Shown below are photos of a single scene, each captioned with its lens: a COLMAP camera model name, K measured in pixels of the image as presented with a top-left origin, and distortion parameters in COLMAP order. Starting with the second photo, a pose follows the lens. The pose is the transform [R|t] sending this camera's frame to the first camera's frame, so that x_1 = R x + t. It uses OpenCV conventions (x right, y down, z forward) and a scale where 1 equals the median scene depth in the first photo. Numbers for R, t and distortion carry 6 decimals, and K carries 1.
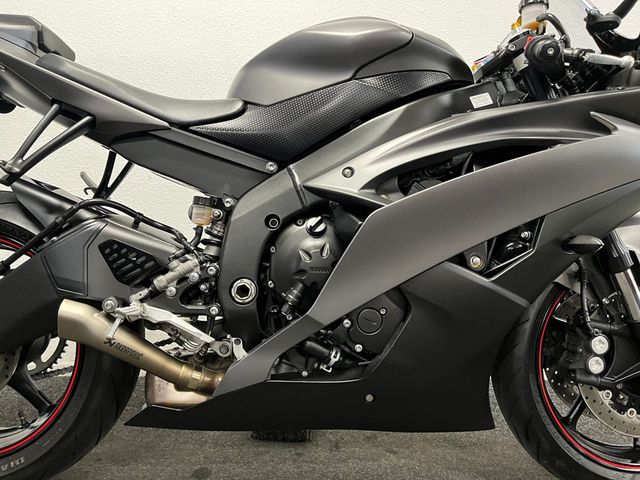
lens RADIAL K [[505.1, 0, 319.3], [0, 505.1, 227.8], [0, 0, 1]] dist [0.056297, -0.095506]
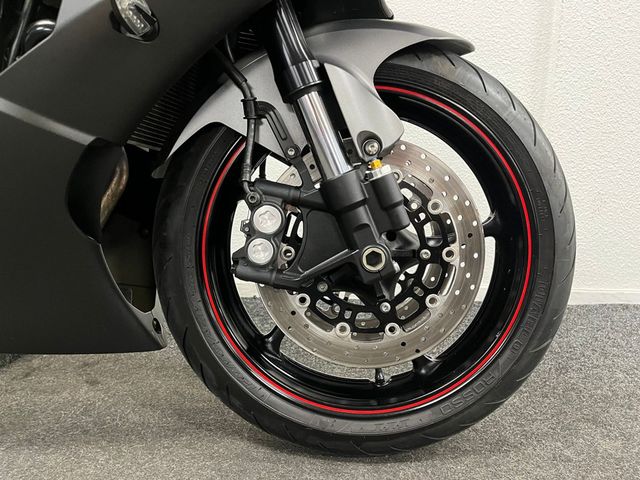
lens RADIAL K [[494.8, 0, 320.0], [0, 494.8, 240.0], [0, 0, 1]] dist [0.033791, -0.003385]
pose [[0.998496, 0.003926, -0.054684, 0.674785], [0.003339, 0.991228, 0.132120, 0.183547], [0.054722, -0.132104, 0.989724, 0.423455]]
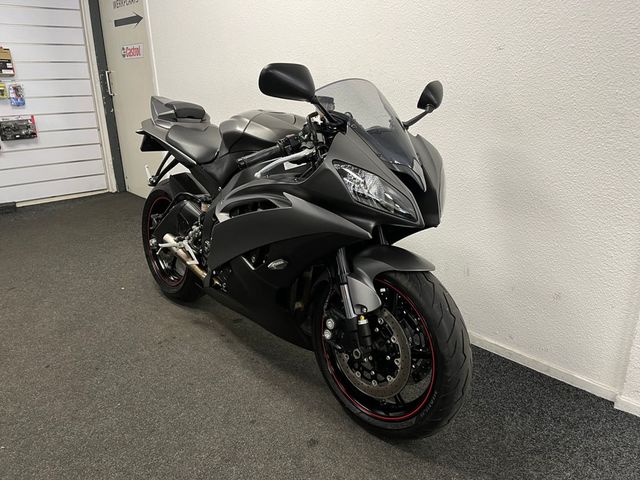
lens RADIAL K [[494.8, 0, 320.0], [0, 494.8, 240.0], [0, 0, 1]] dist [0.033791, -0.003385]
pose [[0.633731, 0.207924, -0.745085, 1.708079], [0.000293, 0.963134, 0.269023, -0.466107], [0.773553, -0.170707, 0.610307, 0.065571]]
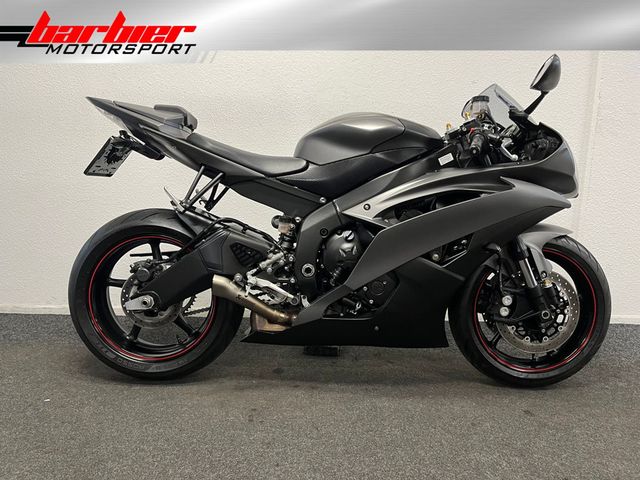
lens RADIAL K [[494.8, 0, 320.0], [0, 494.8, 240.0], [0, 0, 1]] dist [0.033791, -0.003385]
pose [[0.999775, 0.005269, -0.020531, -0.070948], [-0.002731, 0.992562, 0.121711, -0.197020], [0.021019, -0.121627, 0.992353, -0.738736]]
